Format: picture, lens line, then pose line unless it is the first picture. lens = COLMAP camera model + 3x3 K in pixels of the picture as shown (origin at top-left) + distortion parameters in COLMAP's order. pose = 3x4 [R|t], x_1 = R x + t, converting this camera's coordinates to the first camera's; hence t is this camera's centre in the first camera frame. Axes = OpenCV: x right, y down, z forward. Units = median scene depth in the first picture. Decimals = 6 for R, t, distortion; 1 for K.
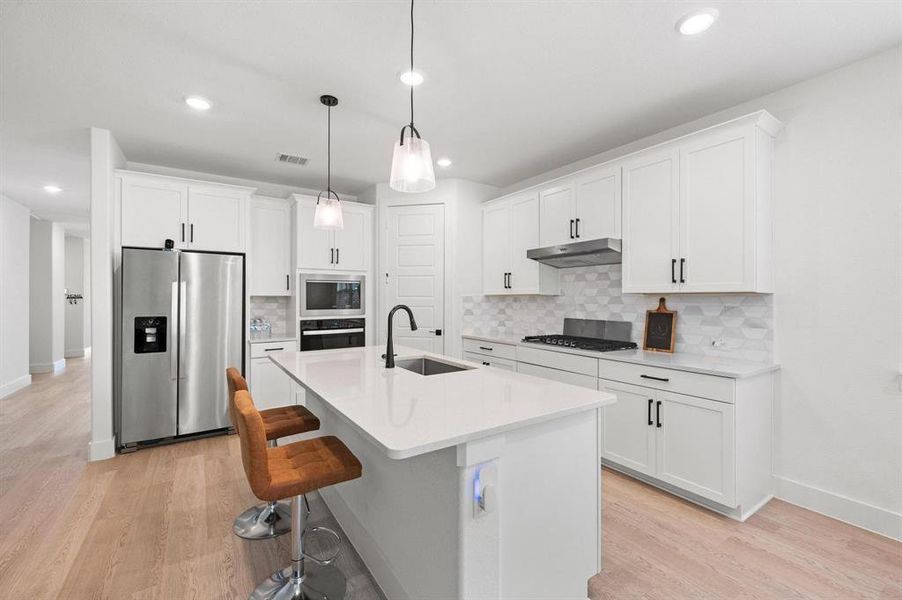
lens RADIAL K [[380.8, 0, 473.7], [0, 380.8, 299.9], [0, 0, 1]] dist [0.000530, -0.001104]
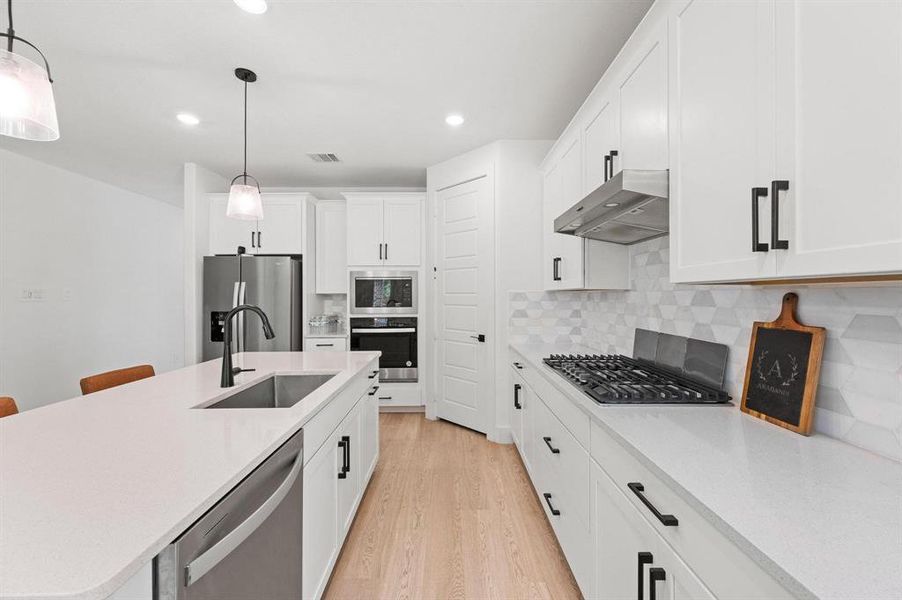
lens RADIAL K [[369.1, 0, 453.5], [0, 369.1, 293.5], [0, 0, 1]] dist [0.000140, -0.000112]
pose [[0.823290, -0.005856, -0.567590, 0.329403], [0.000895, 0.999959, -0.009018, -0.001204], [0.567620, 0.006916, 0.823262, 0.364177]]
